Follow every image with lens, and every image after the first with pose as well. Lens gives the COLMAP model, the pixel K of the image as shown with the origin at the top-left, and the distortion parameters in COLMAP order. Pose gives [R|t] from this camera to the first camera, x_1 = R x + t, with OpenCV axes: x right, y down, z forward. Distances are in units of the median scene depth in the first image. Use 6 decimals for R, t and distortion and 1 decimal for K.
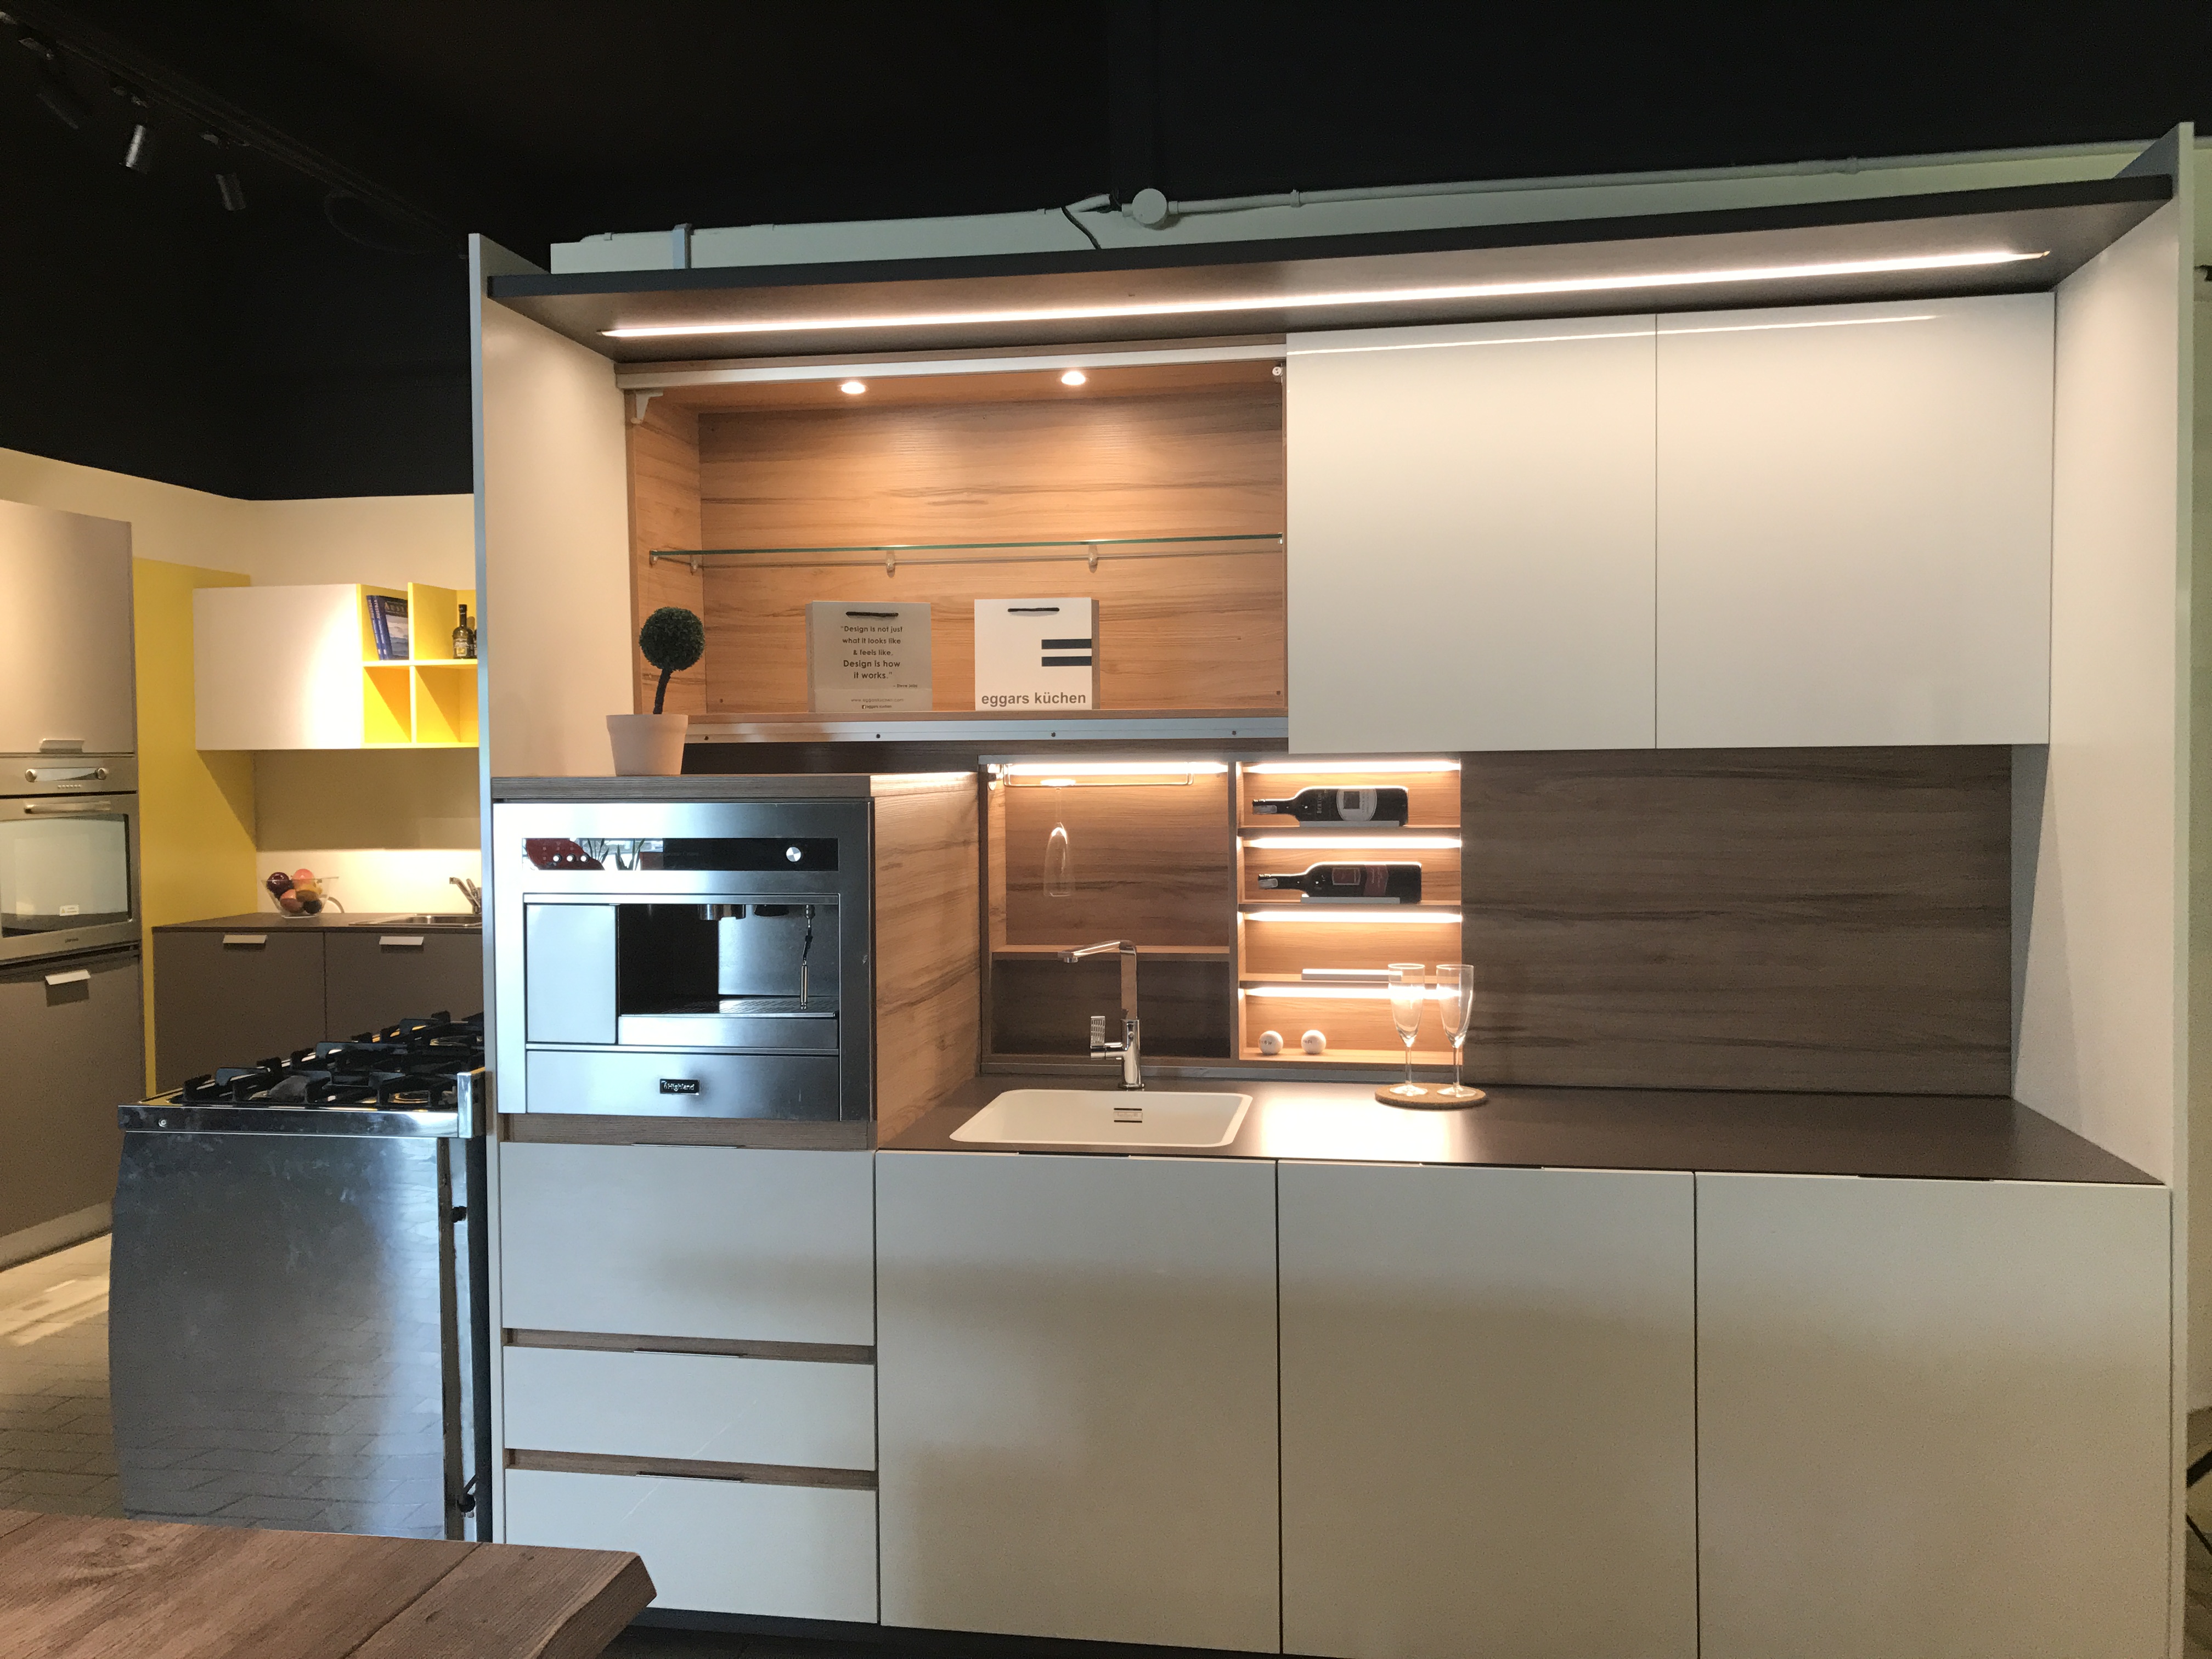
lens RADIAL K [[1793.2, 0, 1115.0], [0, 1793.2, 827.2], [0, 0, 1]] dist [0.034644, -0.053411]
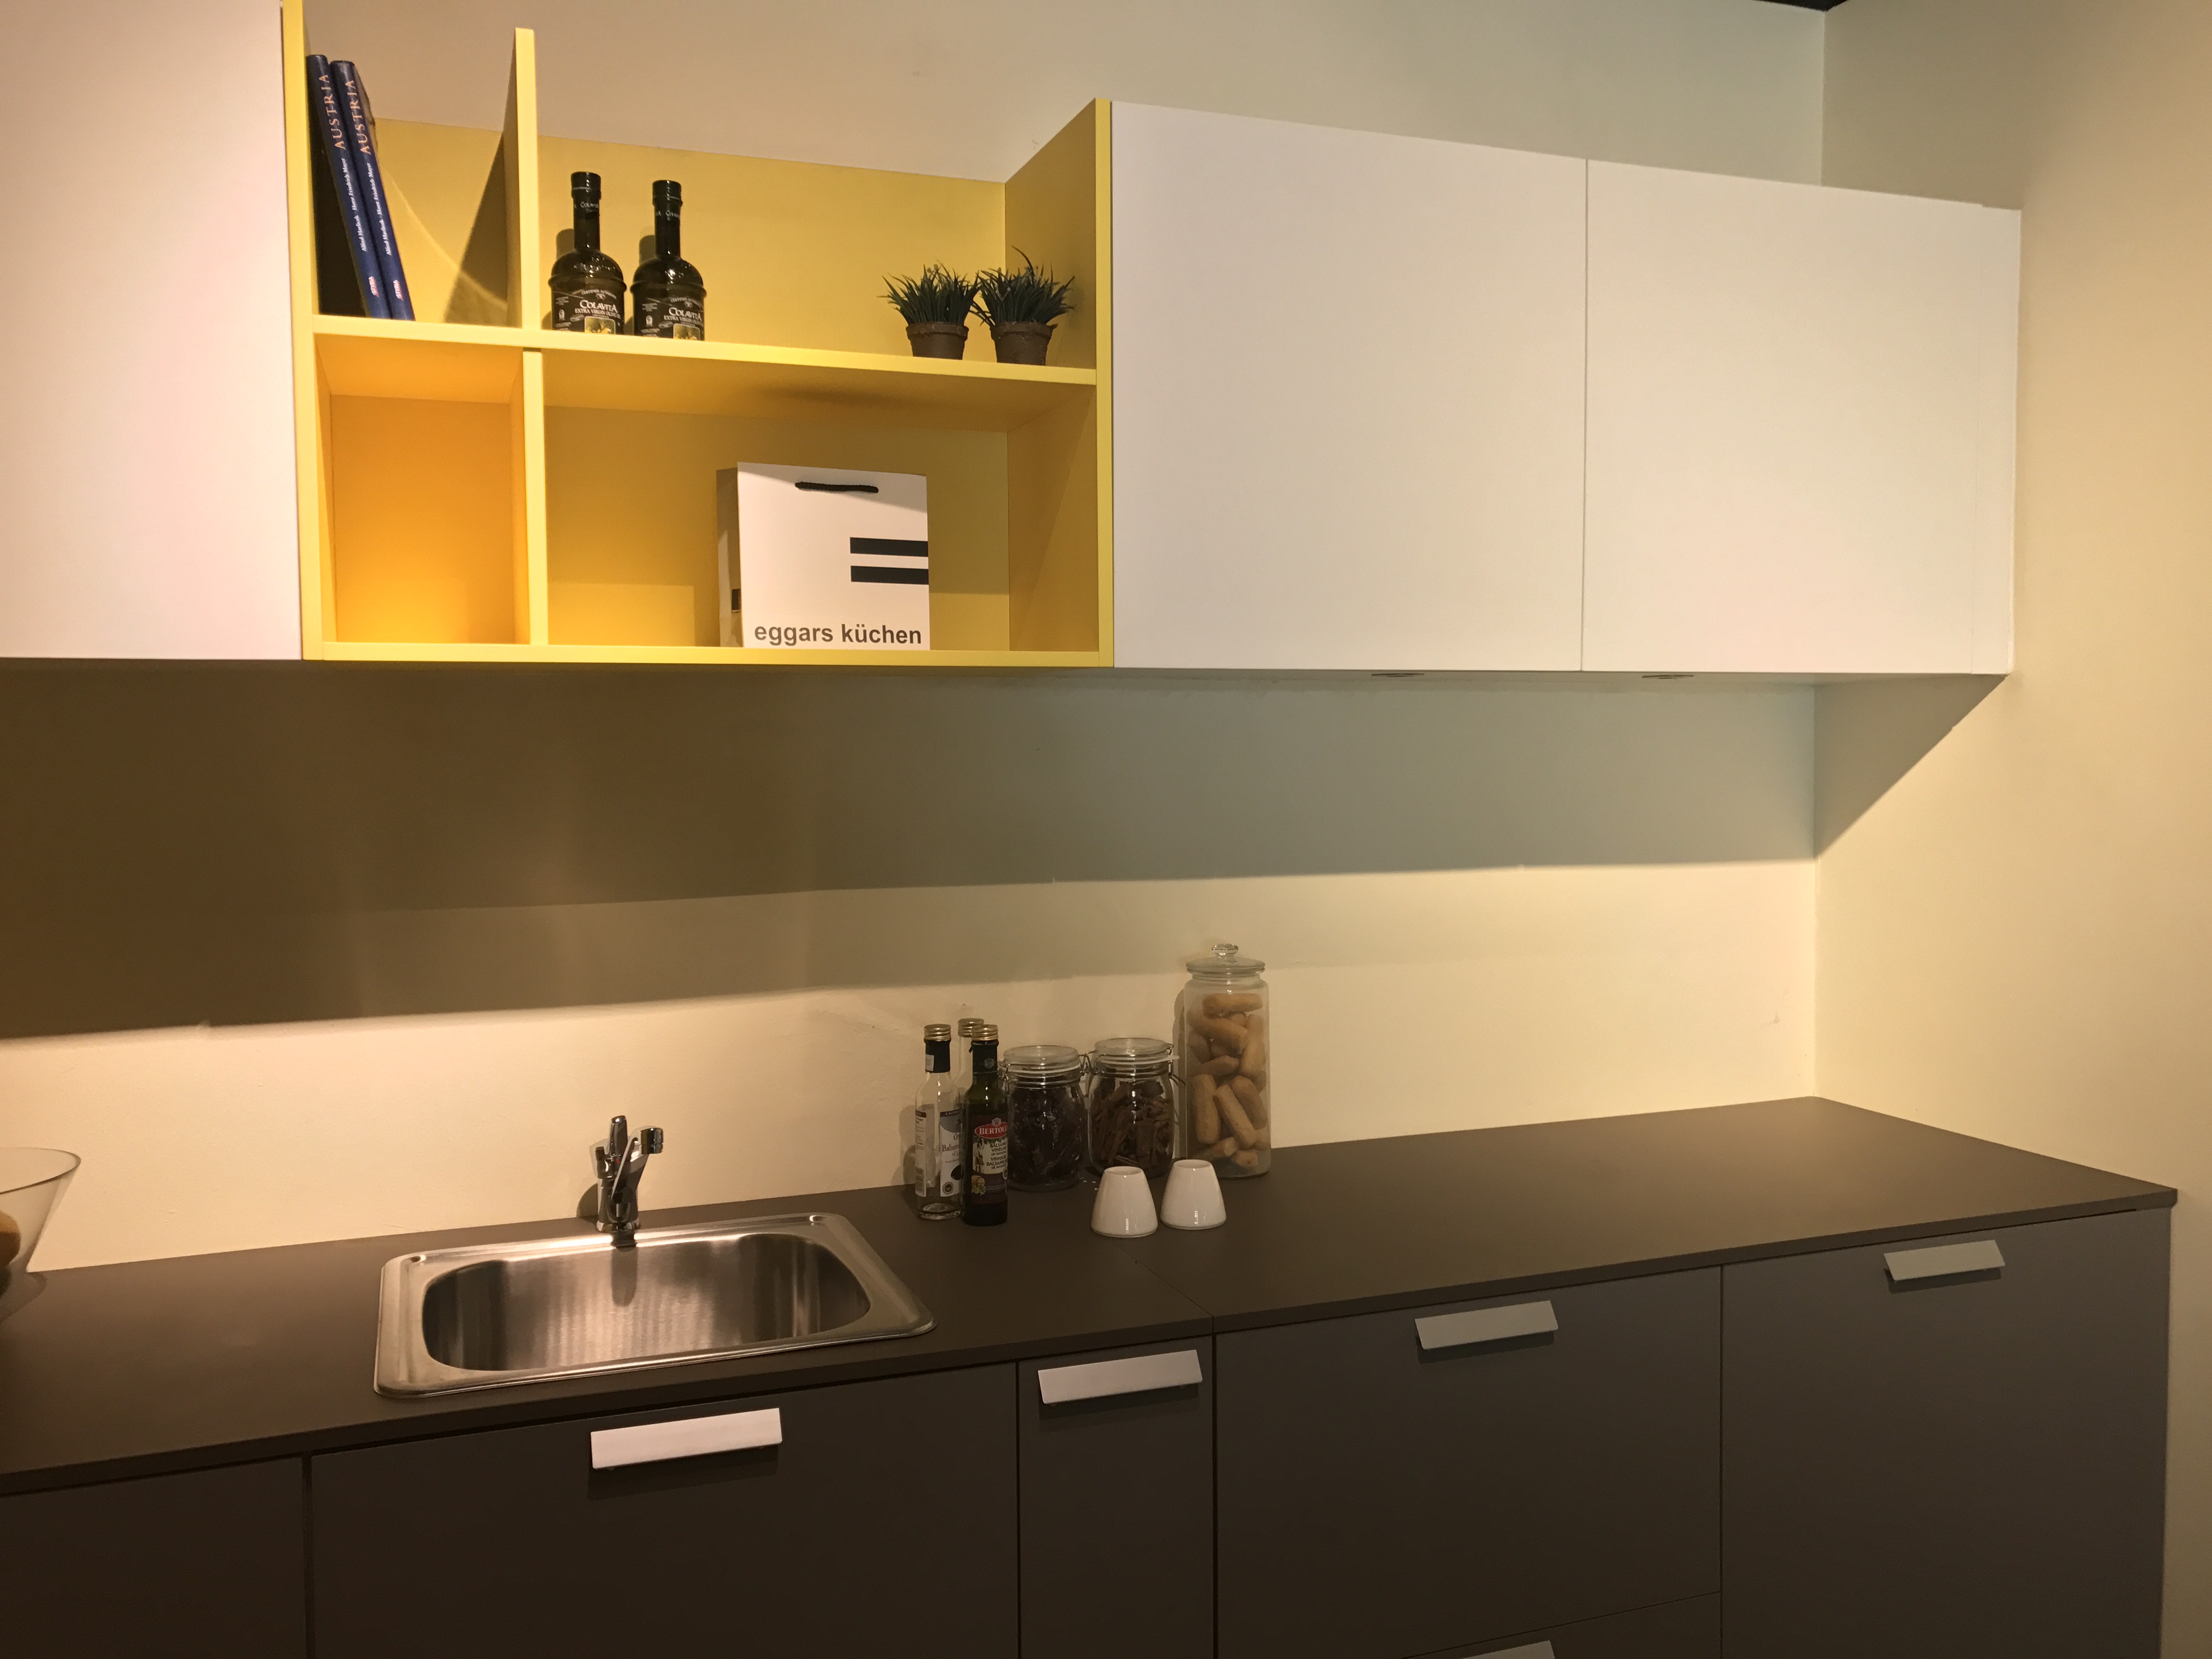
lens RADIAL K [[1793.2, 0, 1098.2], [0, 1793.2, 825.7], [0, 0, 1]] dist [0.034644, -0.053411]
pose [[0.875252, -0.017401, 0.483354, -0.863184], [0.013571, 0.999843, 0.011422, -0.042333], [-0.483477, -0.003437, 0.875350, 1.406606]]
